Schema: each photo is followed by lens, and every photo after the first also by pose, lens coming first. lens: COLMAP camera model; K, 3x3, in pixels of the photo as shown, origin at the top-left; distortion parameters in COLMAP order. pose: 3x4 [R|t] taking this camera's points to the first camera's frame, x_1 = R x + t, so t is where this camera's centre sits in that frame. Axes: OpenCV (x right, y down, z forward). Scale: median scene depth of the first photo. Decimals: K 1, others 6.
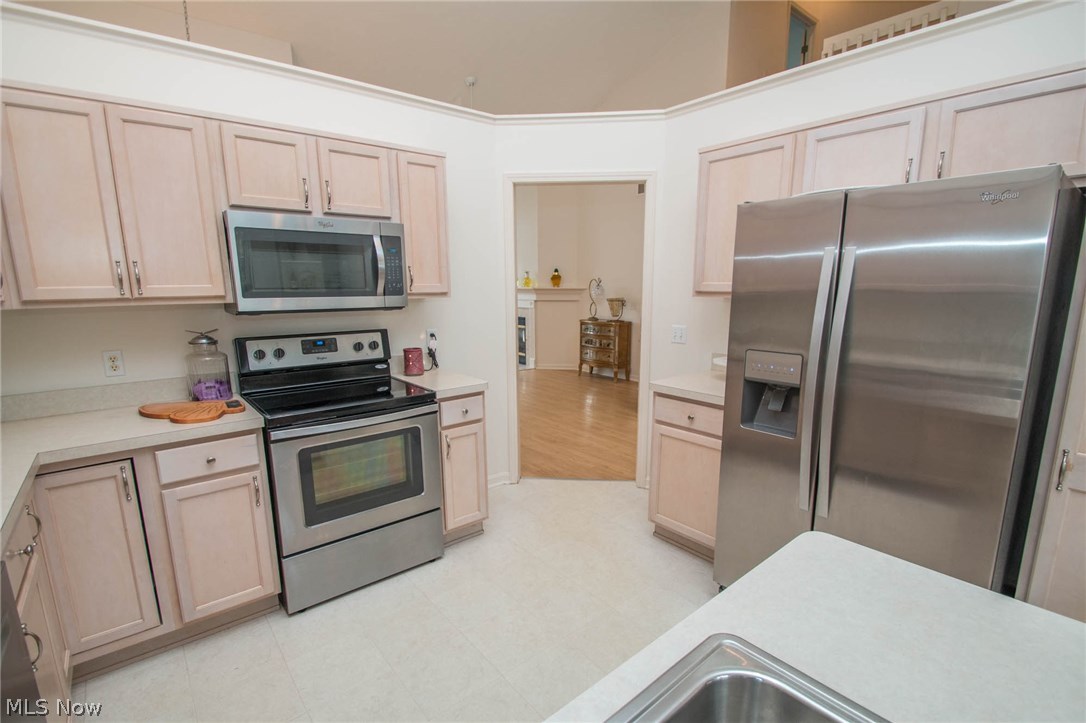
lens RADIAL K [[500.6, 0, 546.0], [0, 500.6, 372.0], [0, 0, 1]] dist [0.007074, -0.012109]
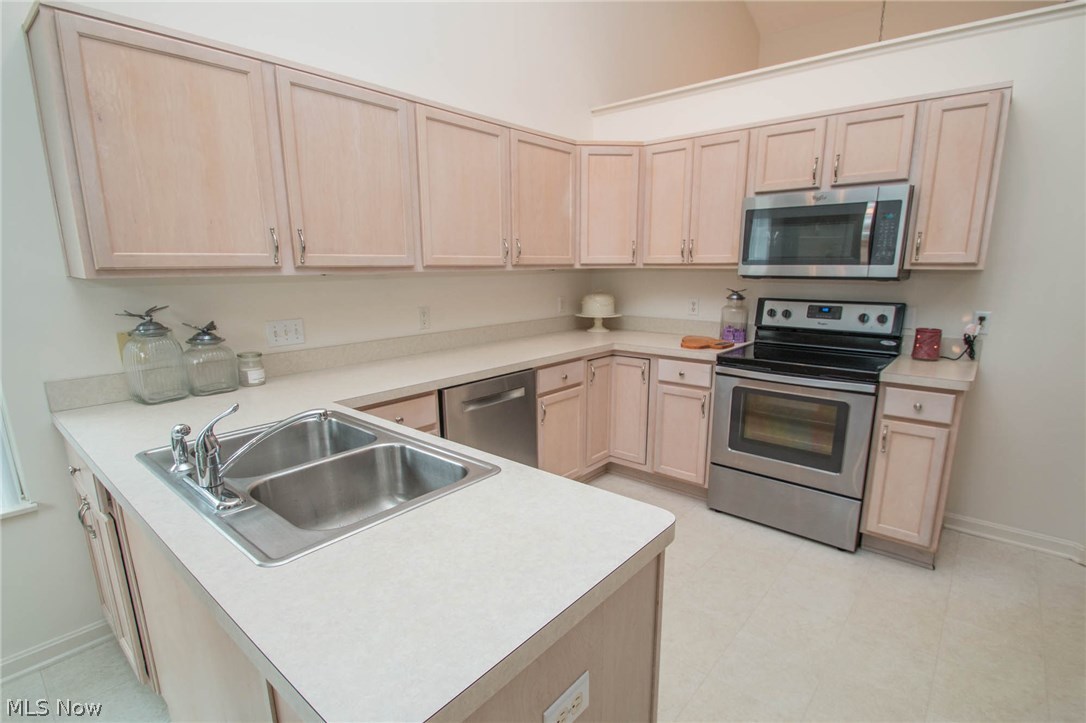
lens RADIAL K [[500.6, 0, 551.7], [0, 500.6, 364.7], [0, 0, 1]] dist [0.007074, -0.012109]
pose [[0.189236, 0.198097, -0.961742, 0.527867], [-0.172078, 0.970972, 0.166139, -0.022712], [0.966736, 0.134056, 0.217831, 0.236841]]
